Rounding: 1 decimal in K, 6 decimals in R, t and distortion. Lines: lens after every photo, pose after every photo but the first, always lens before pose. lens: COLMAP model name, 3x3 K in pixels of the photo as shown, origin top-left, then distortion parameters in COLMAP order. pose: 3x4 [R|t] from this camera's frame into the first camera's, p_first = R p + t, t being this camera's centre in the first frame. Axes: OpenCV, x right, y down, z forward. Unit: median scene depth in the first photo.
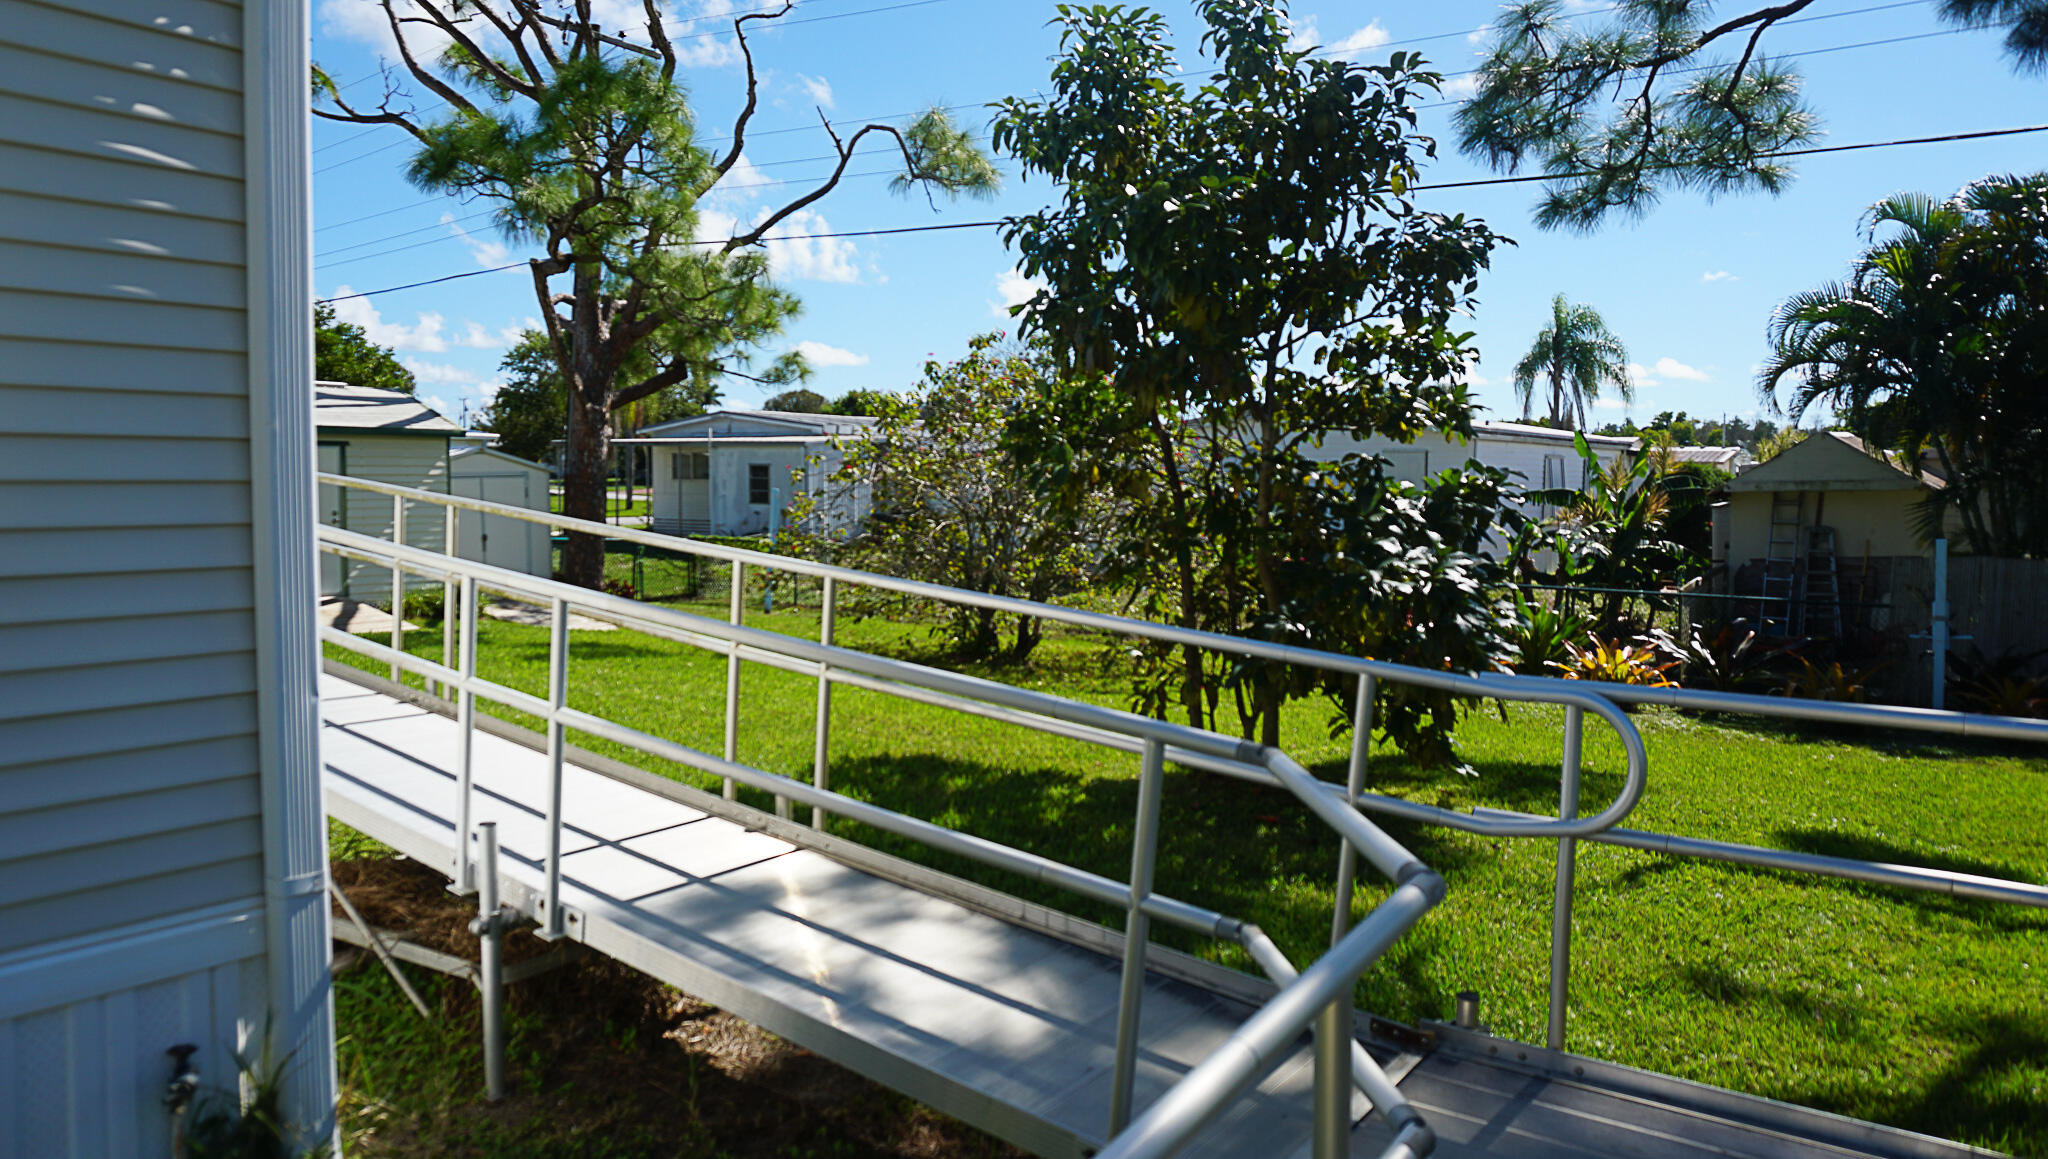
lens RADIAL K [[1359.9, 0, 1024.0], [0, 1359.9, 579.5], [0, 0, 1]] dist [-0.048598, 0.029032]
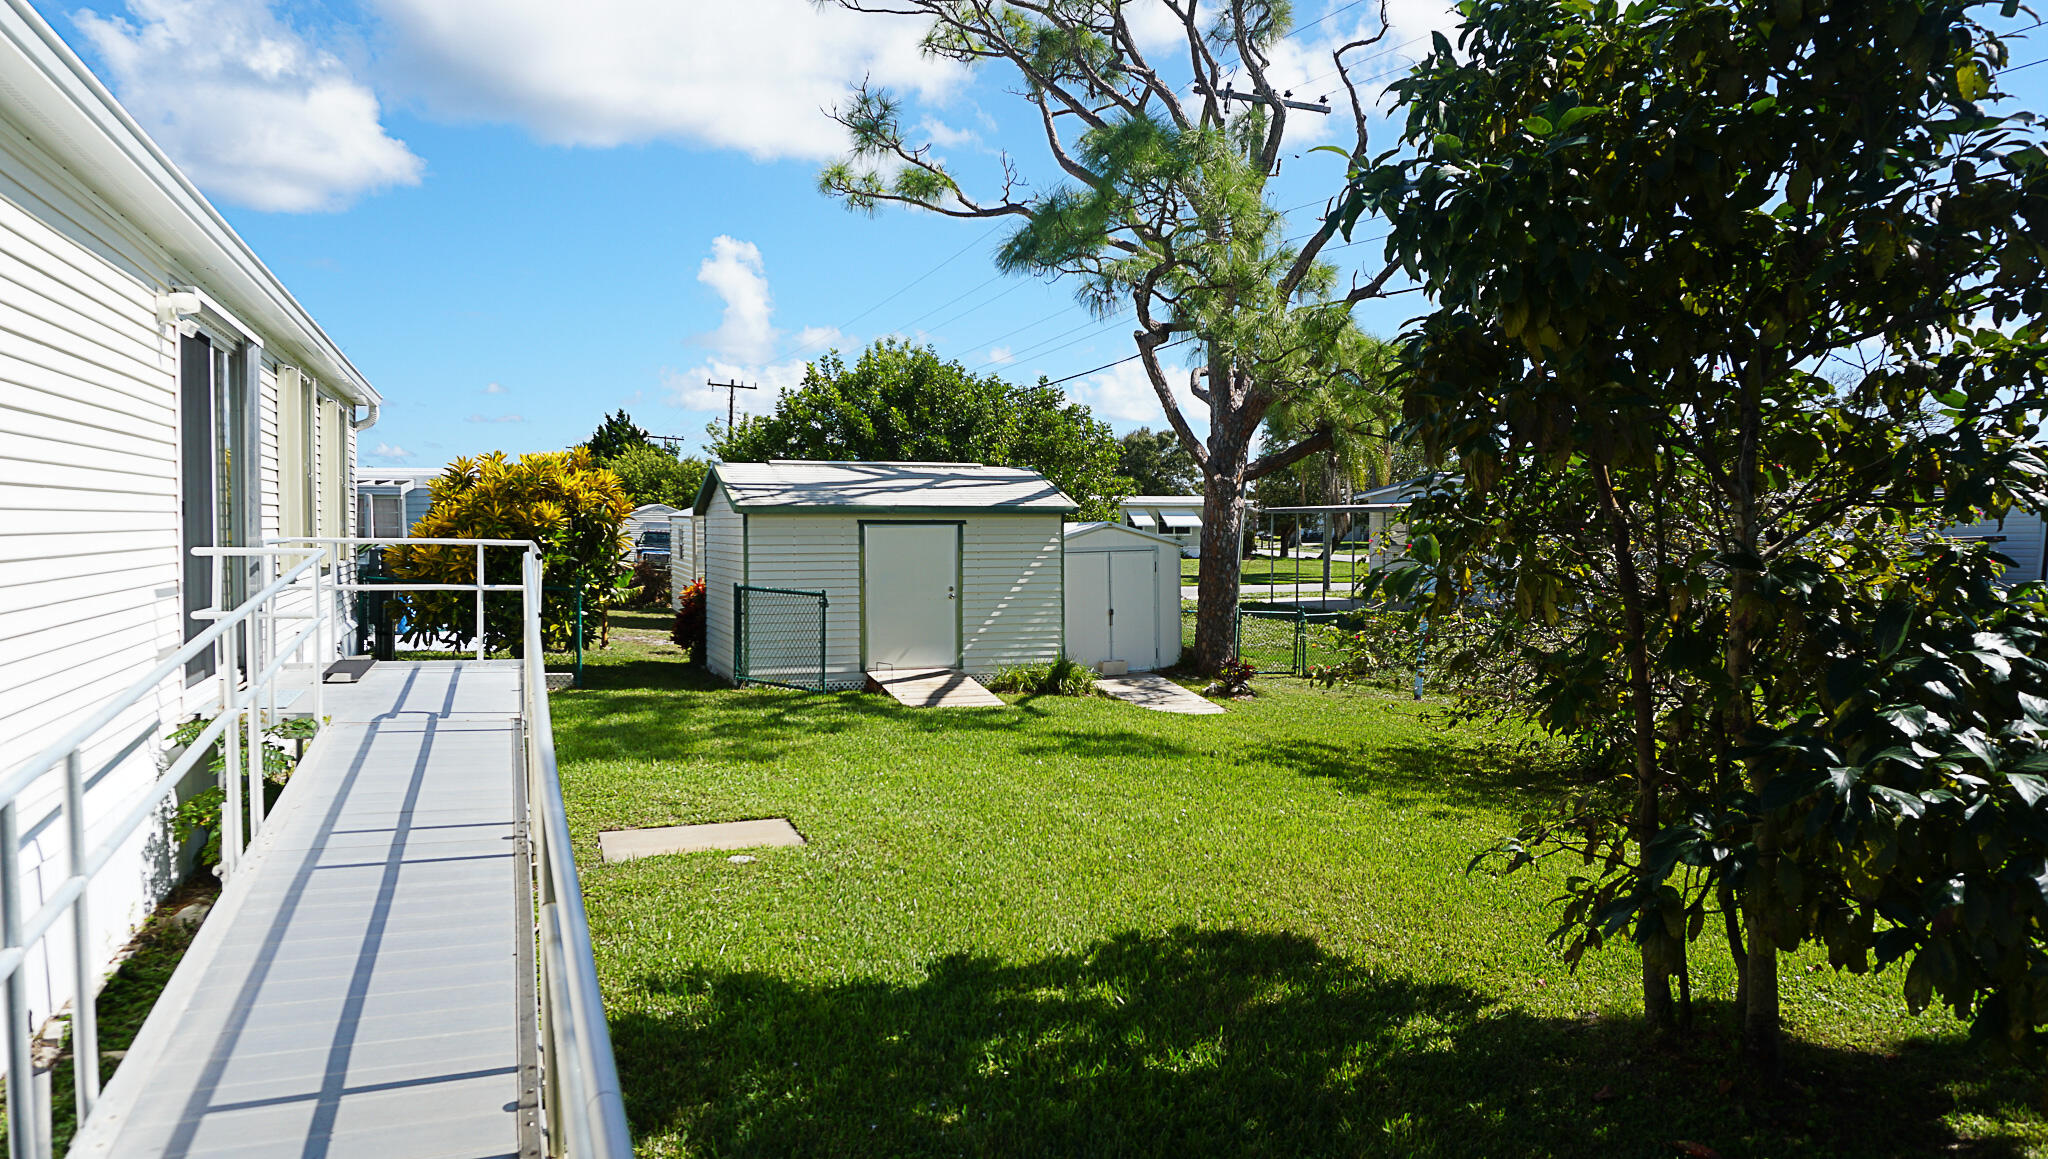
lens RADIAL K [[1359.9, 0, 1024.0], [0, 1359.9, 579.5], [0, 0, 1]] dist [-0.048598, 0.029032]
pose [[0.842242, 0.008215, -0.539036, 0.097684], [-0.032340, 0.998853, -0.035307, -0.019357], [0.538128, 0.047170, 0.841542, 0.129509]]
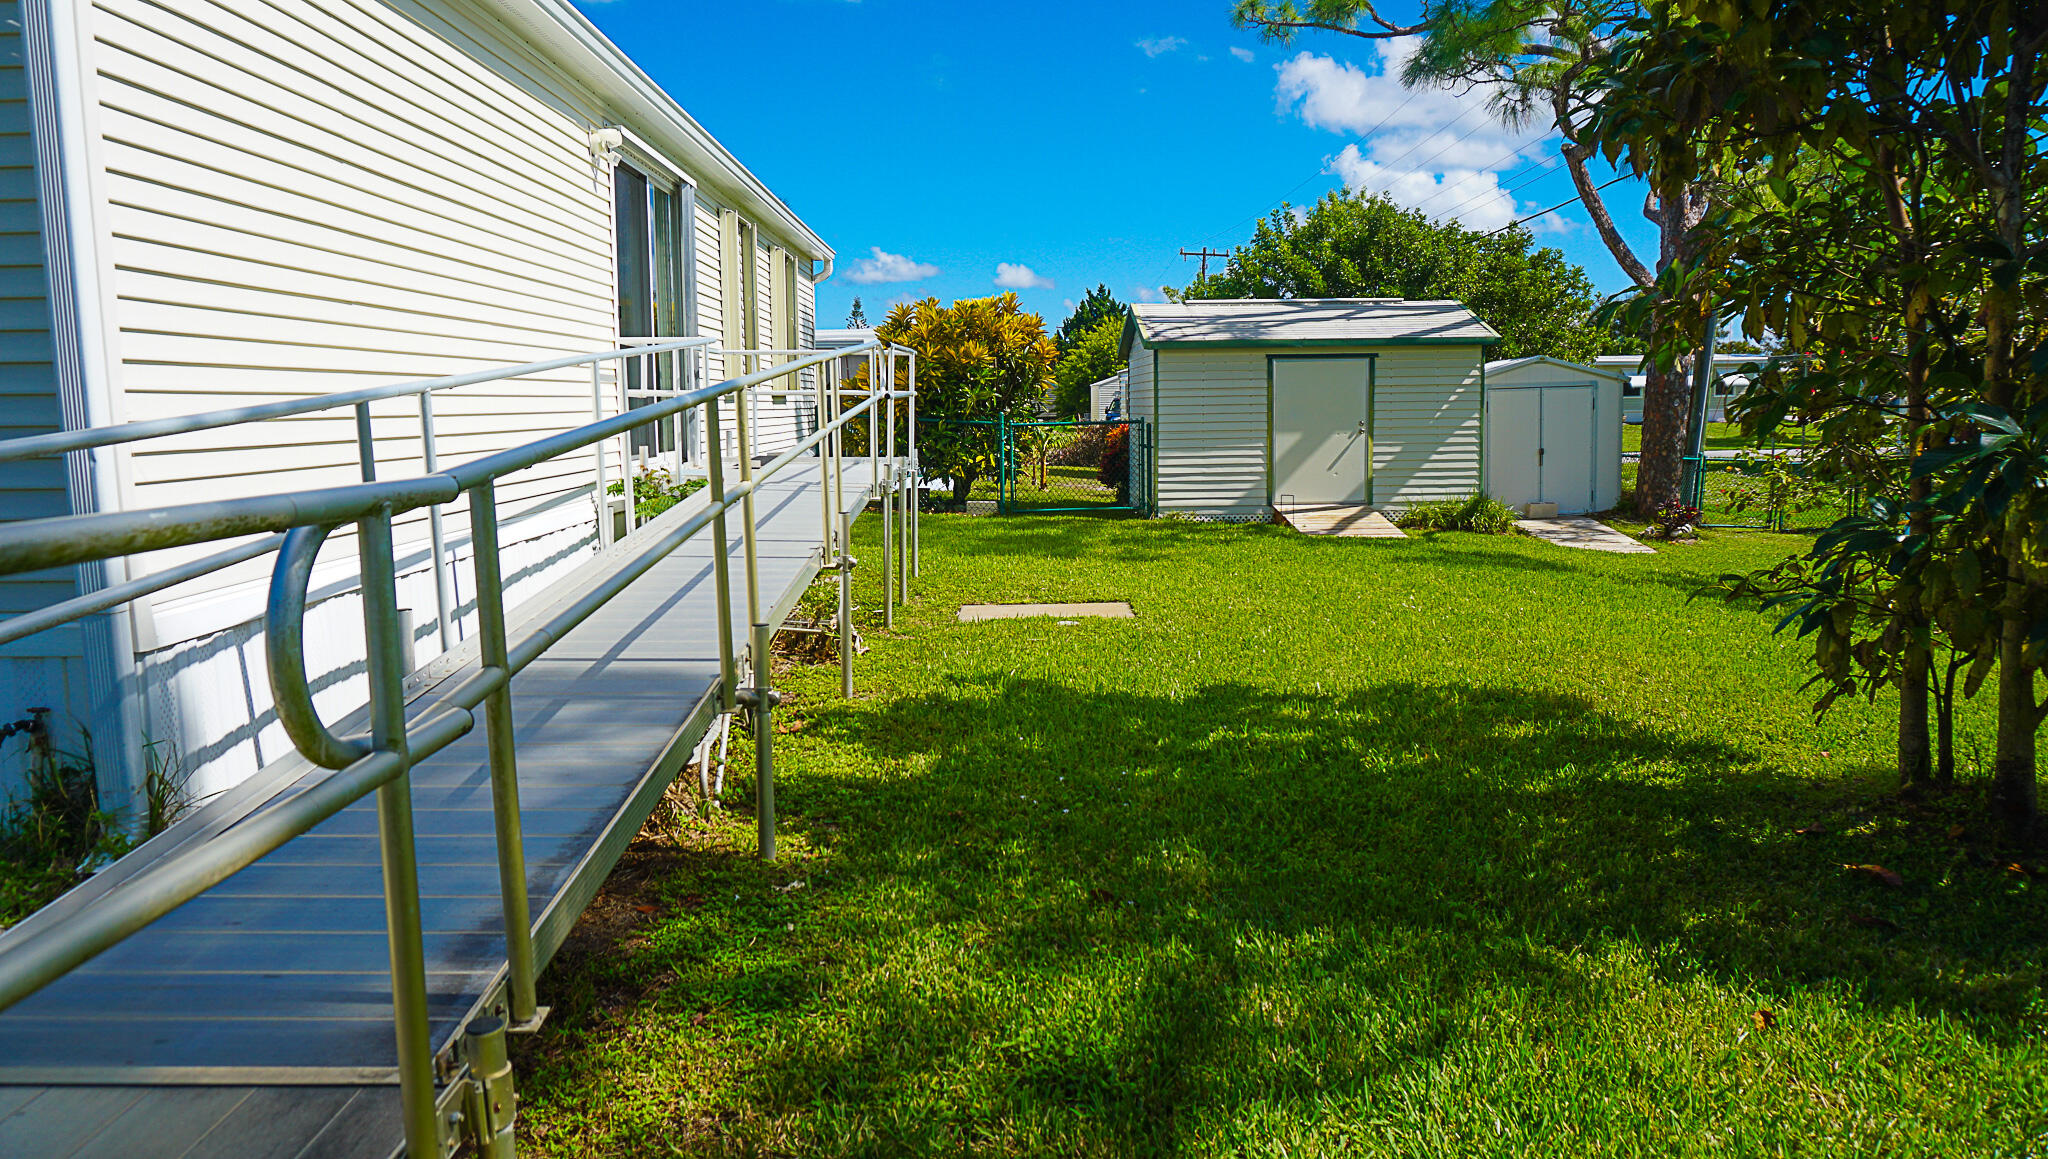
lens RADIAL K [[1359.9, 0, 1024.0], [0, 1359.9, 579.5], [0, 0, 1]] dist [-0.048598, 0.029032]
pose [[0.604177, 0.077636, -0.793059, 0.157877], [-0.039585, 0.996938, 0.067437, 0.010216], [0.795866, -0.009351, 0.605400, 0.145310]]
